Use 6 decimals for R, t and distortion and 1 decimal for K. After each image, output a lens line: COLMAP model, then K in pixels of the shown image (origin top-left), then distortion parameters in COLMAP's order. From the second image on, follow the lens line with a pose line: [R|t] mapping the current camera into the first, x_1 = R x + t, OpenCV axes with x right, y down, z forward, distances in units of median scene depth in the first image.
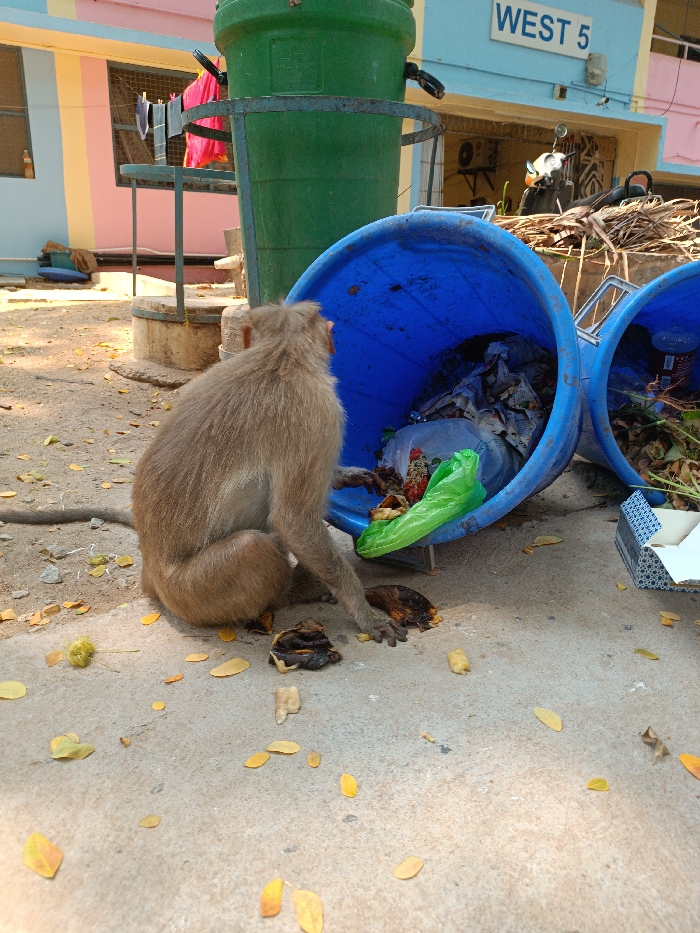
lens RADIAL K [[667.5, 0, 345.2], [0, 667.5, 464.2], [0, 0, 1]] dist [0.021167, -0.015491]
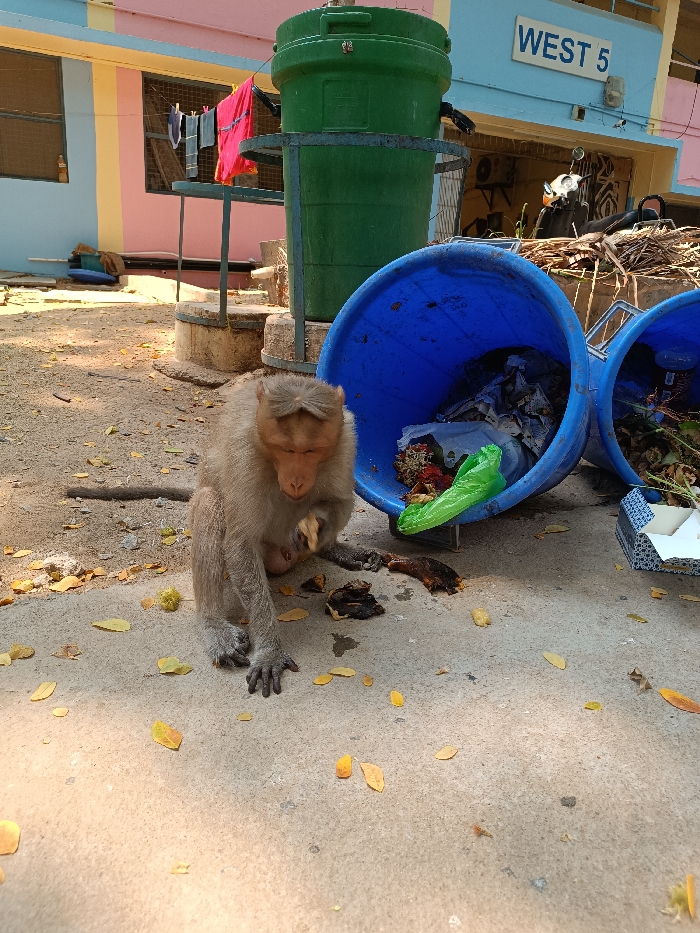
lens RADIAL K [[667.5, 0, 352.1], [0, 667.5, 467.5], [0, 0, 1]] dist [0.021167, -0.015491]
pose [[0.999470, 0.032543, -0.000607, -0.042510], [-0.032546, 0.999445, -0.007094, 0.023849], [0.000376, 0.007110, 0.999975, -0.124380]]
